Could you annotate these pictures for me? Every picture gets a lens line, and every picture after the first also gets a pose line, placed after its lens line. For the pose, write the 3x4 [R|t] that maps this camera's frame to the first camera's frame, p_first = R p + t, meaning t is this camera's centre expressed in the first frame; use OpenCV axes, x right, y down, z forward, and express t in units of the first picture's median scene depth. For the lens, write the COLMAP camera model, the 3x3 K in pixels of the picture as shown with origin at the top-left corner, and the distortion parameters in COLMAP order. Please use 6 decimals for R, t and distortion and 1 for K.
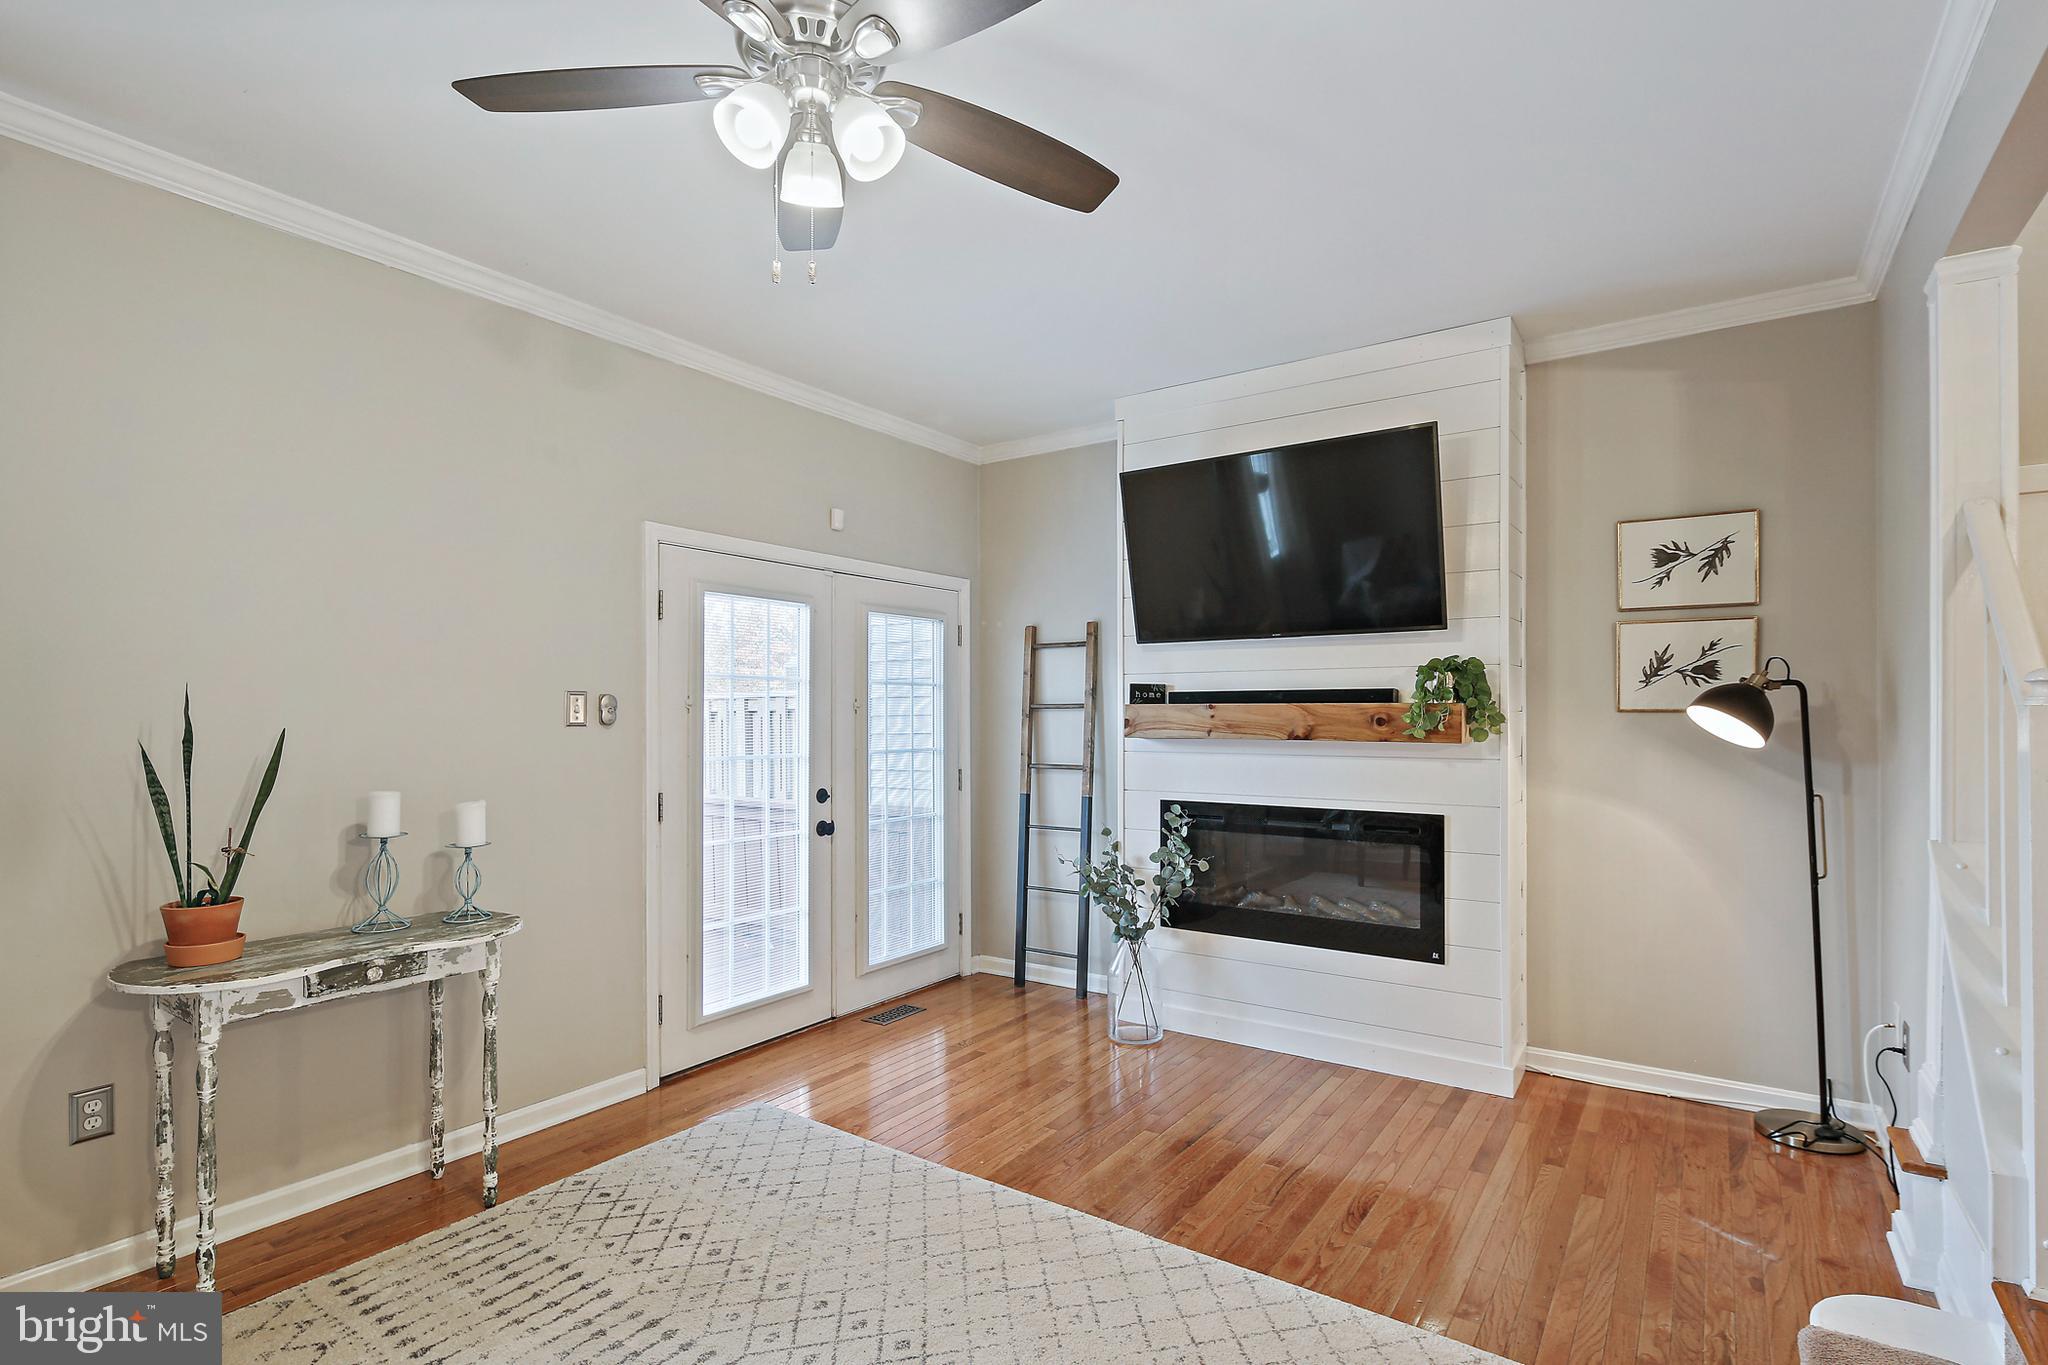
lens RADIAL K [[992.2, 0, 1021.8], [0, 992.2, 706.6], [0, 0, 1]] dist [0.001914, -0.000347]
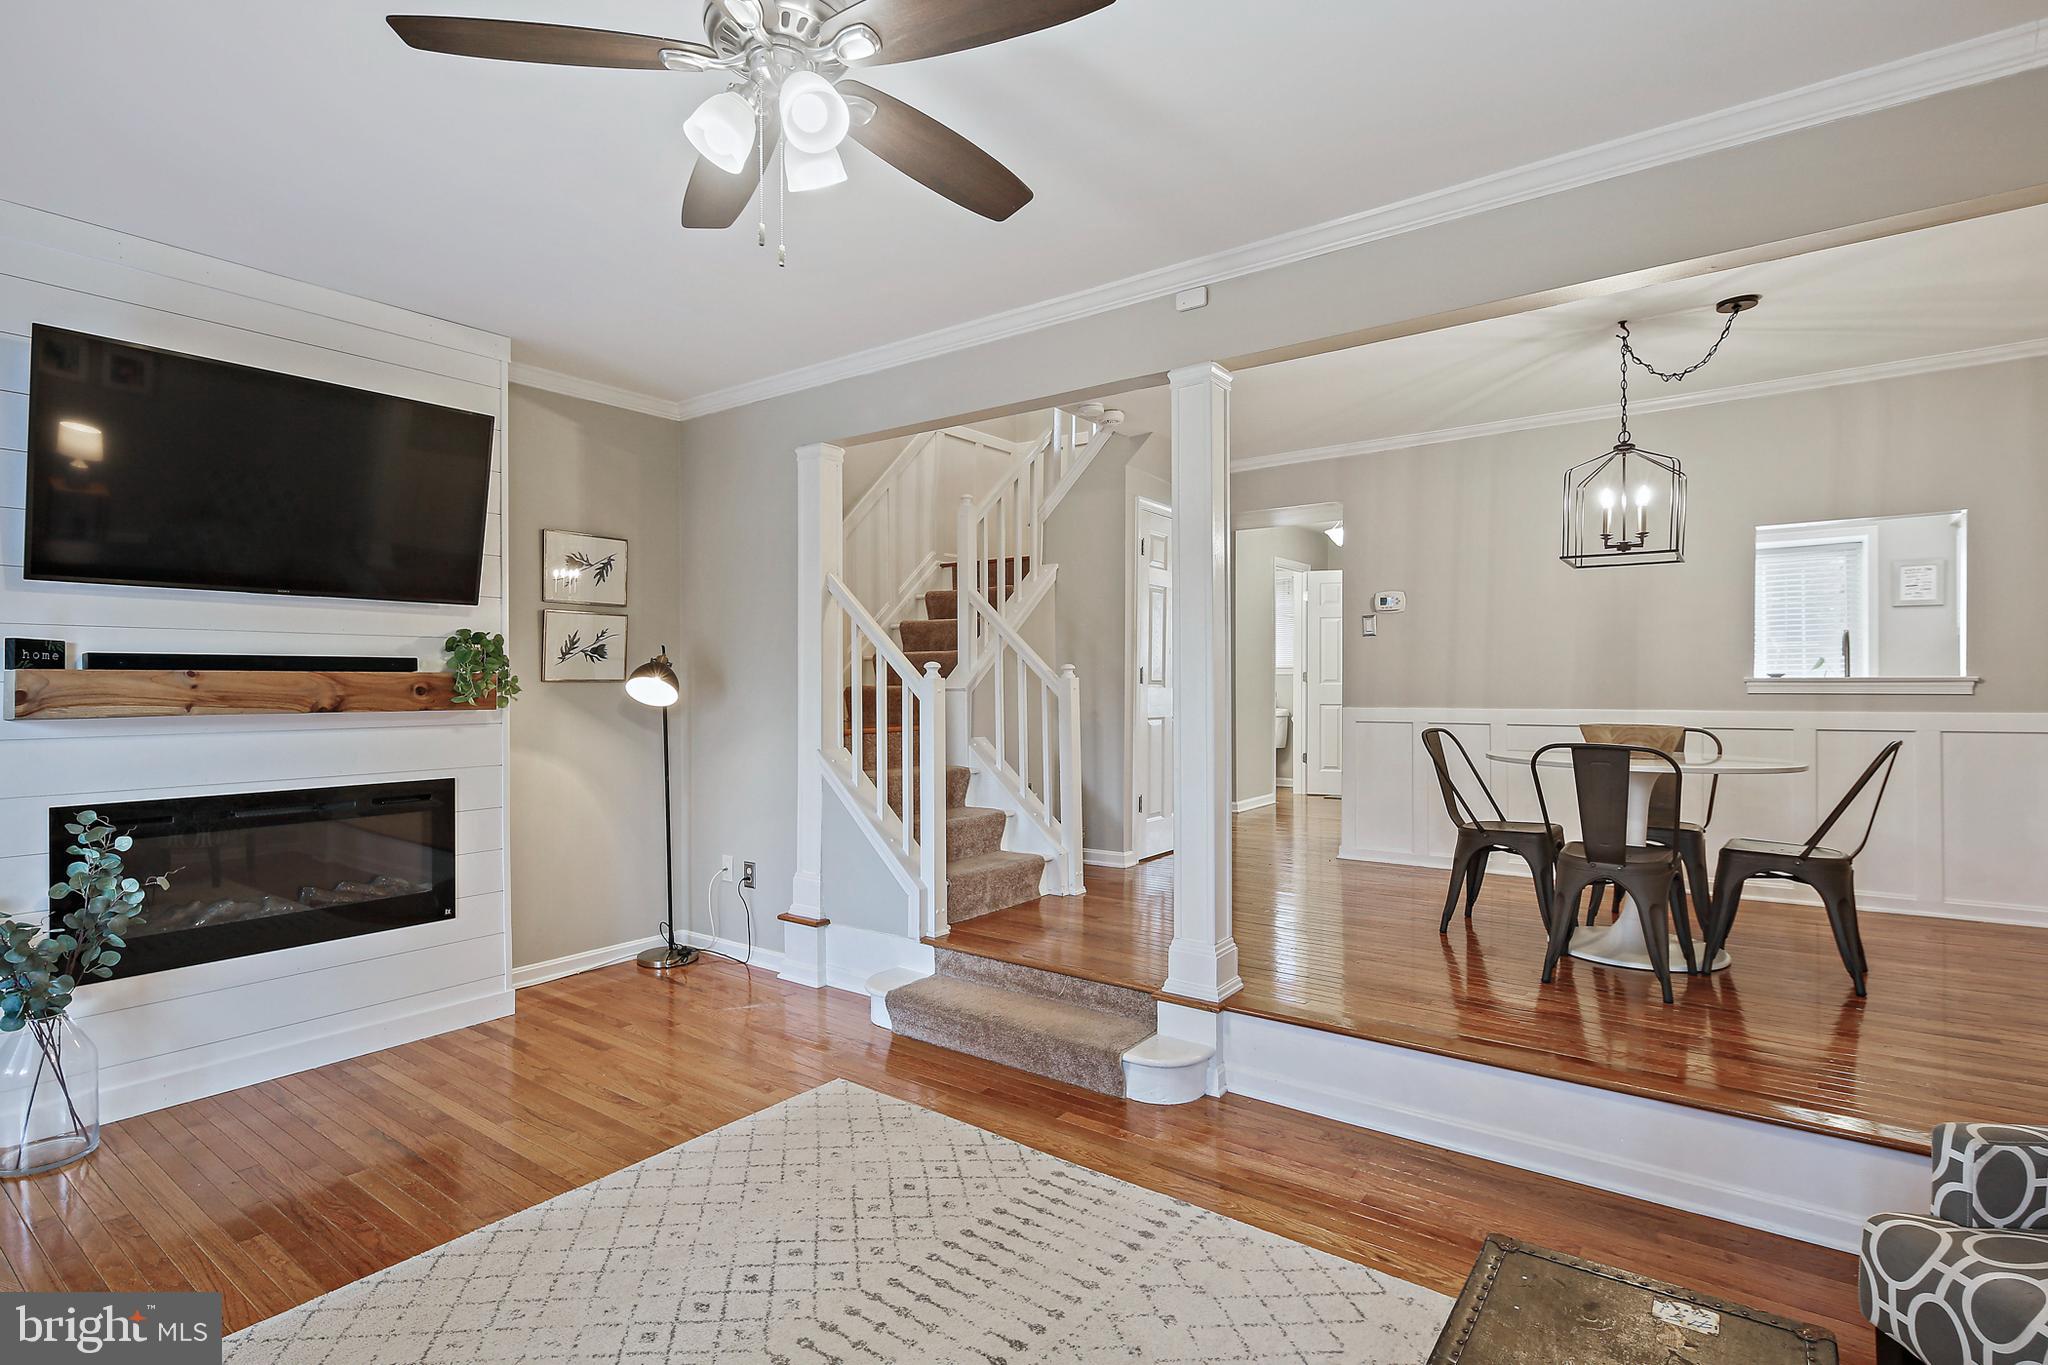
lens RADIAL K [[997.1, 0, 1020.8], [0, 997.1, 680.7], [0, 0, 1]] dist [-0.001271, -0.001443]
pose [[0.034156, 0.003730, 0.999410, -0.550310], [-0.004317, 0.999984, -0.003584, 0.005258], [-0.999407, -0.004192, 0.034171, 0.313271]]
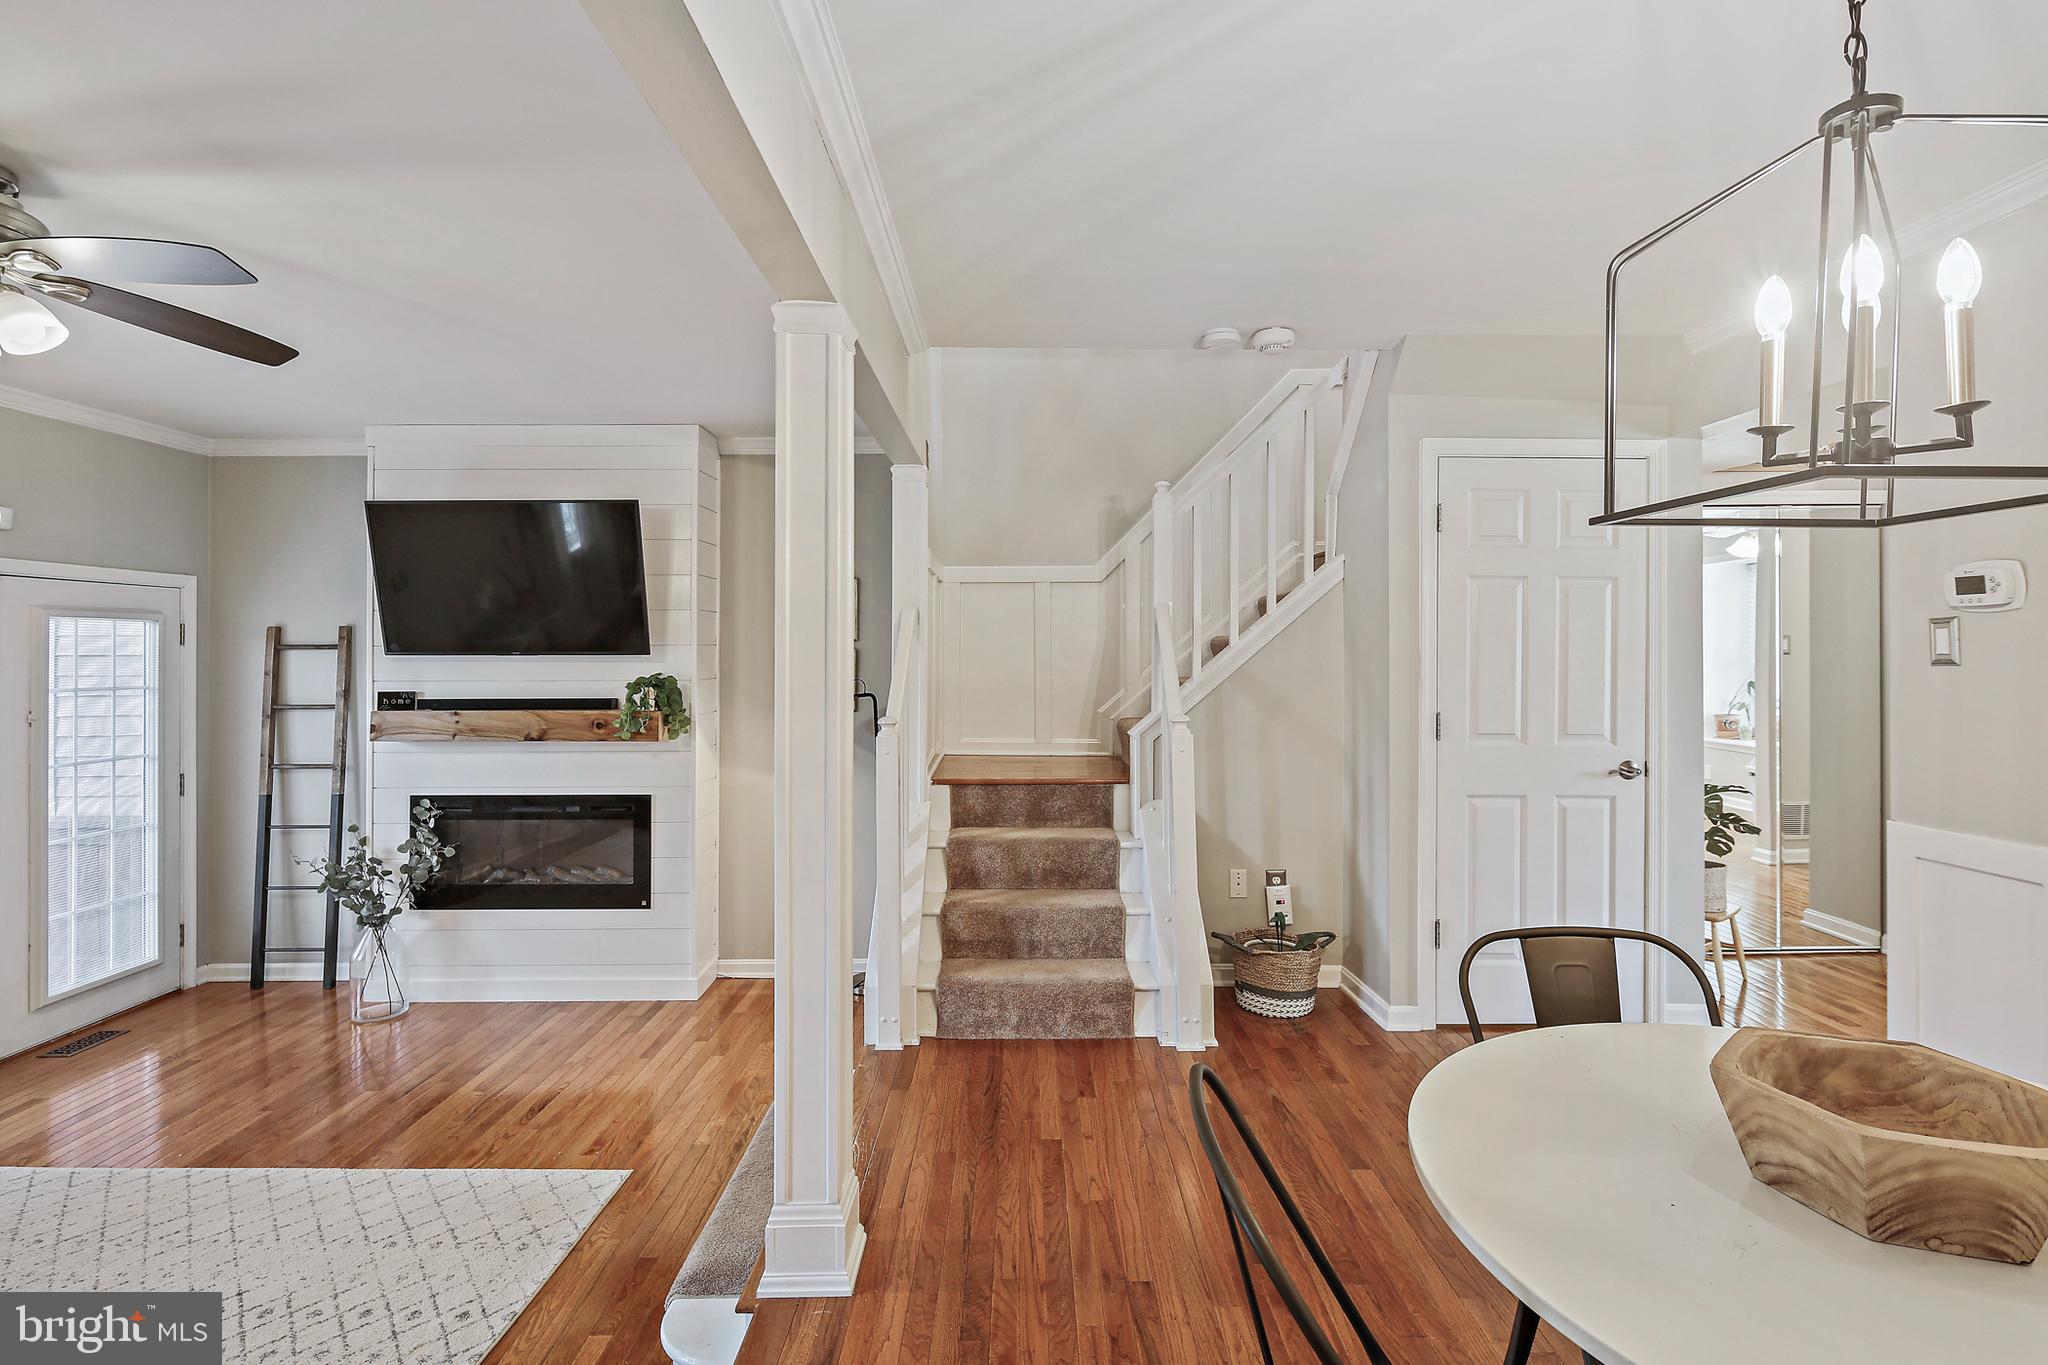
lens RADIAL K [[994.2, 0, 1028.2], [0, 994.2, 644.8], [0, 0, 1]] dist [-0.001351, -0.001699]
pose [[0.818327, 0.003743, 0.574740, 0.069039], [-0.002520, 0.999993, -0.002925, -0.075777], [-0.574747, 0.000945, 0.818331, -0.316490]]
